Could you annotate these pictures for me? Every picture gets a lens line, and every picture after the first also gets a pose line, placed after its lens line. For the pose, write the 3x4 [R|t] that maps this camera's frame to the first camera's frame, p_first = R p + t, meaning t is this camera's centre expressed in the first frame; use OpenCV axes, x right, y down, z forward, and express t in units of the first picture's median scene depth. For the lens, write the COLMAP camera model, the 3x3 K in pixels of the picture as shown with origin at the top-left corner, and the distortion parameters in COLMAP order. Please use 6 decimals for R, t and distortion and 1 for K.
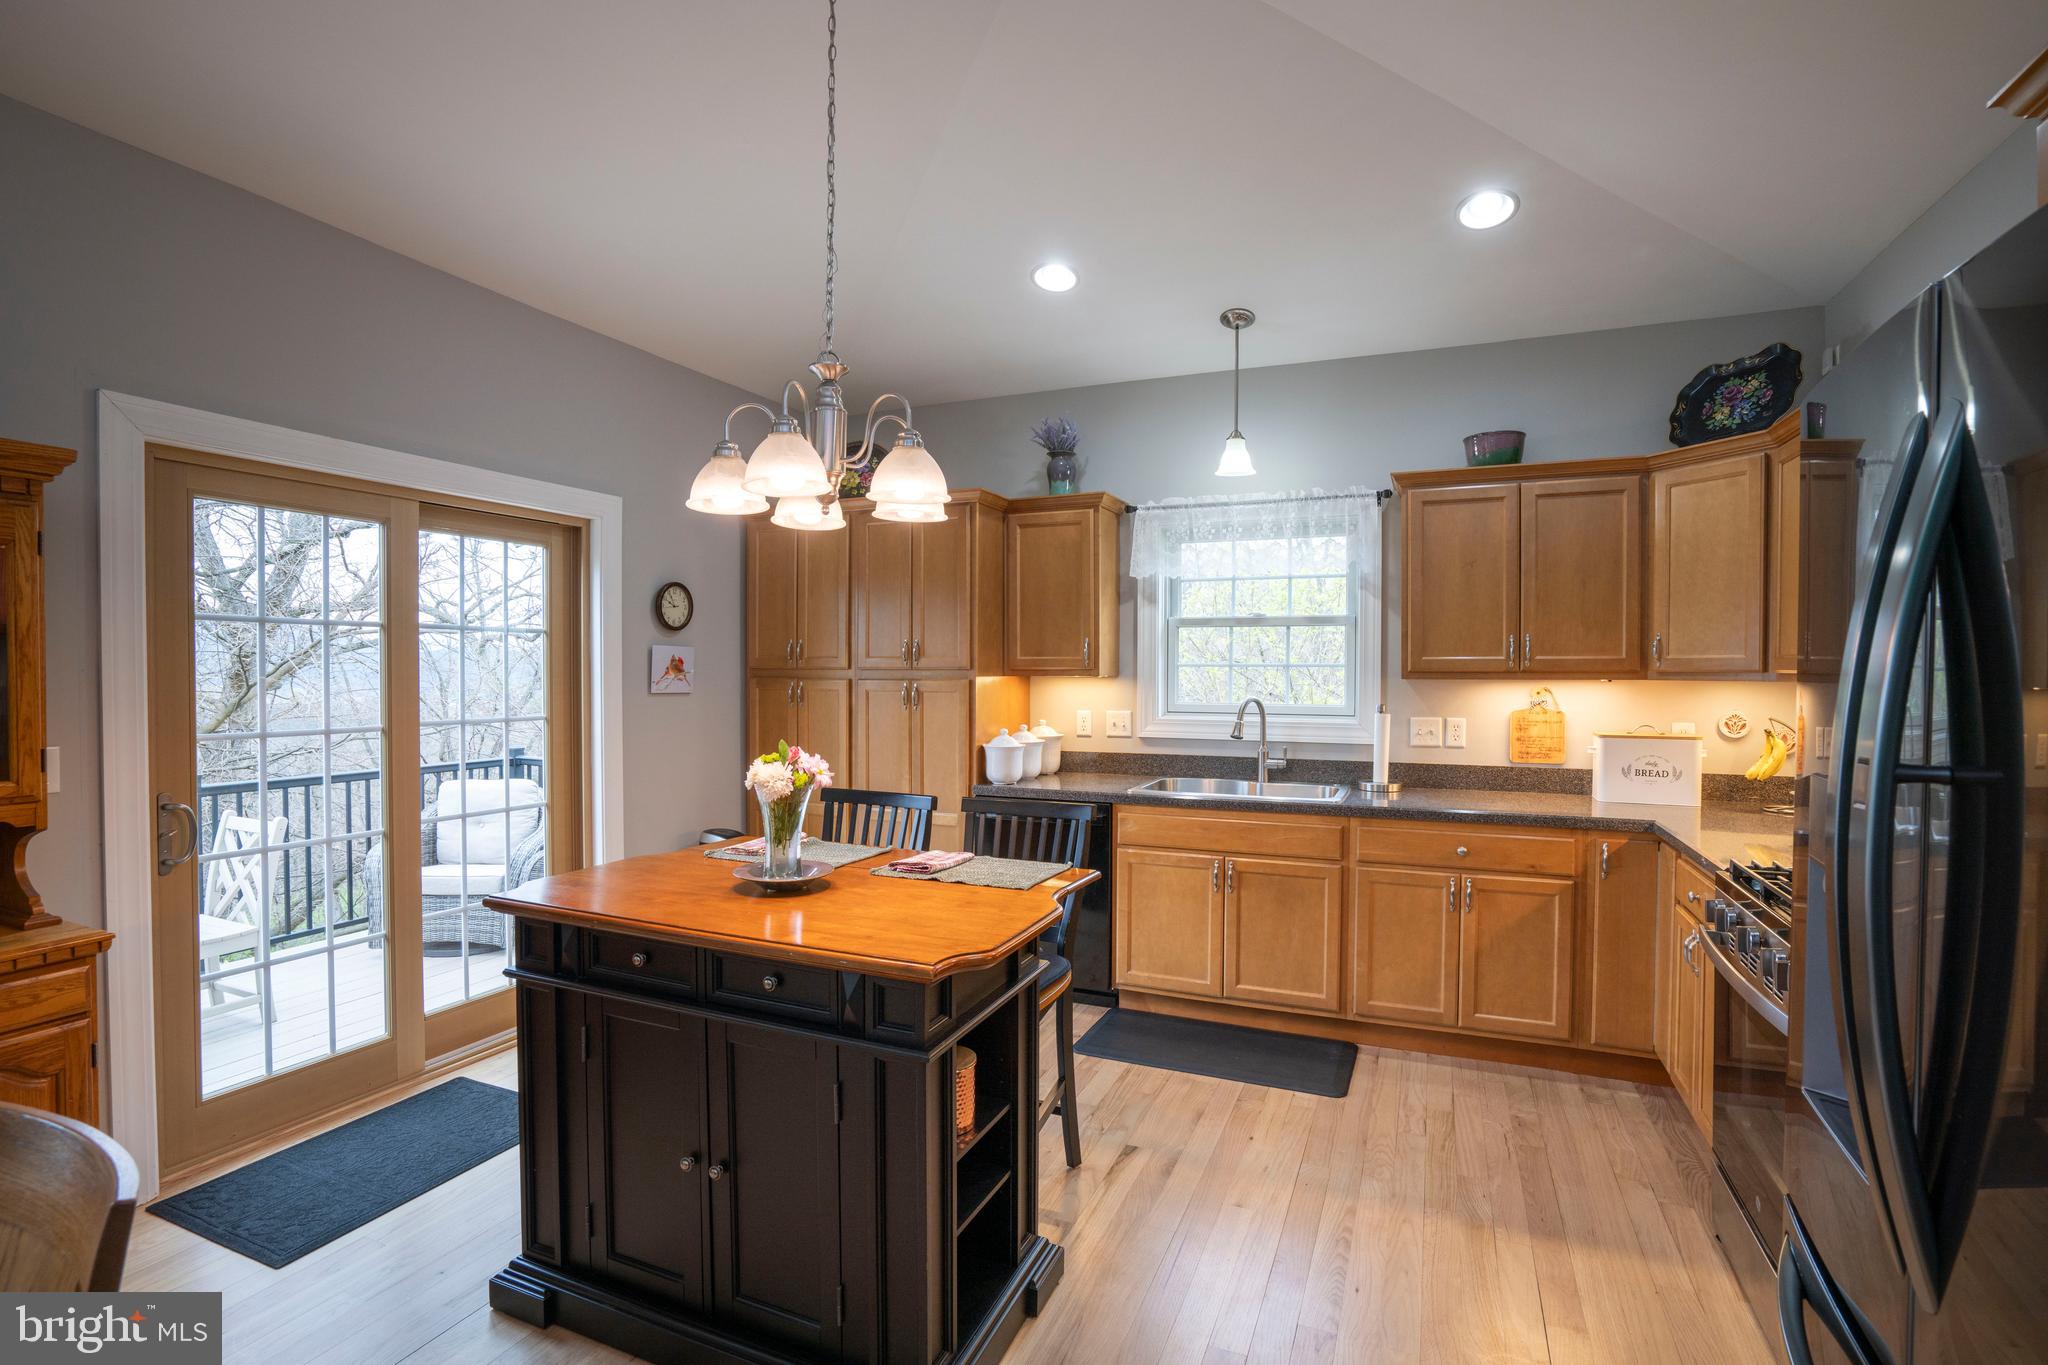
lens RADIAL K [[953.5, 0, 1025.8], [0, 953.5, 688.9], [0, 0, 1]] dist [-0.058360, 0.021733]
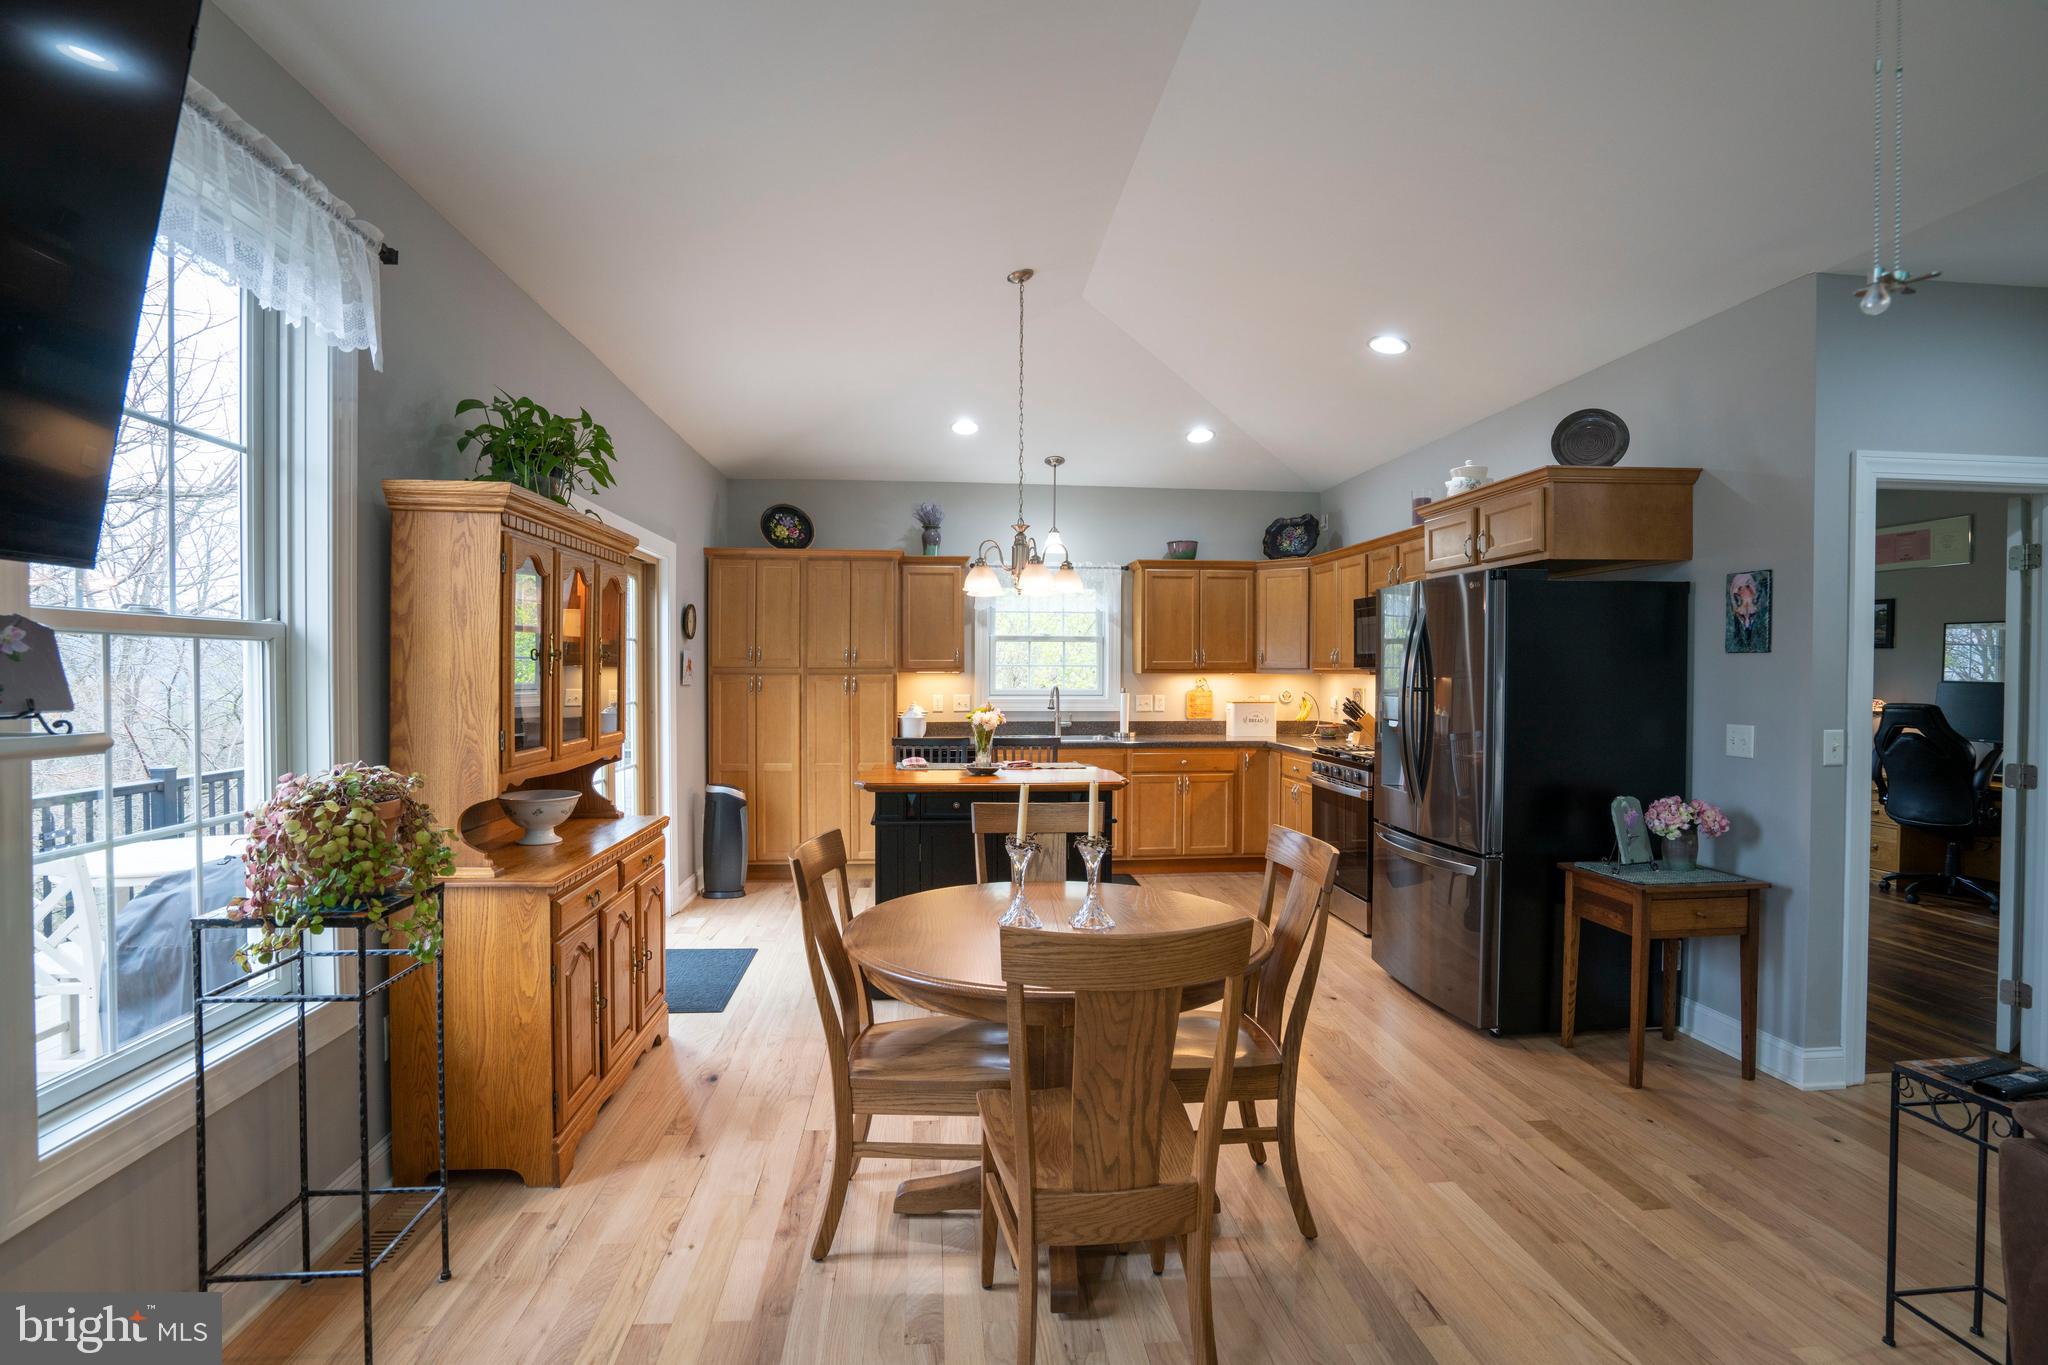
lens RADIAL K [[953.5, 0, 1023.8], [0, 953.5, 685.8], [0, 0, 1]] dist [-0.058360, 0.021733]
pose [[0.874491, -0.007641, 0.484982, -0.673173], [0.008534, 0.999964, 0.000366, 0.010403], [-0.484967, 0.003819, 0.874524, -0.479618]]
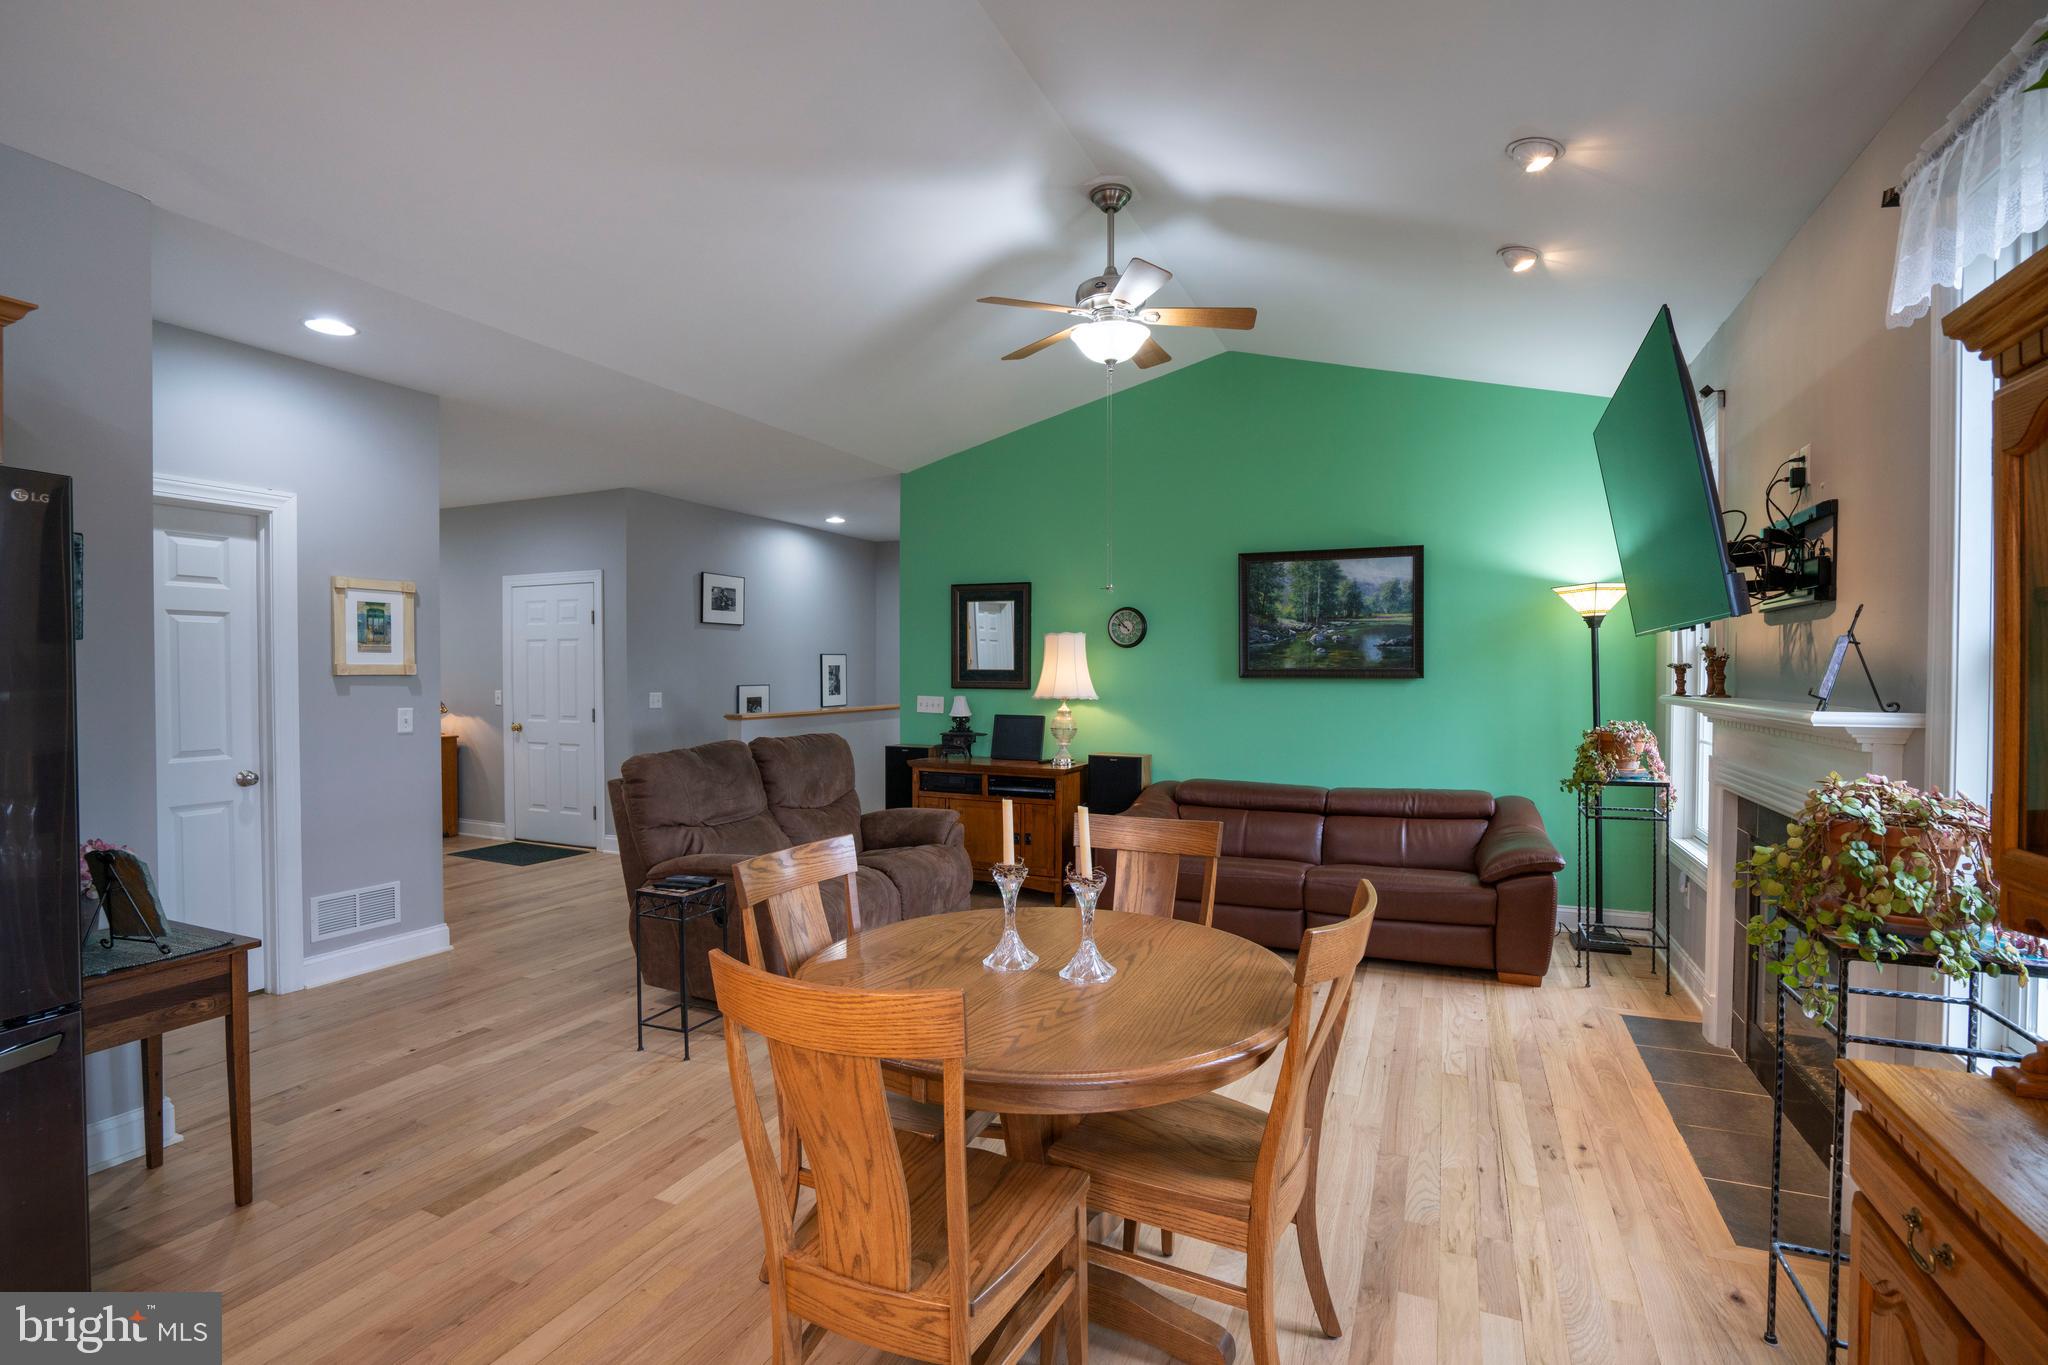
lens RADIAL K [[953.5, 0, 1036.1], [0, 953.5, 686.7], [0, 0, 1]] dist [-0.058360, 0.021733]
pose [[-0.999986, -0.004907, -0.001747, -0.336971], [-0.004970, 0.999243, 0.038576, -0.008201], [0.001556, 0.038584, -0.999254, 0.598224]]
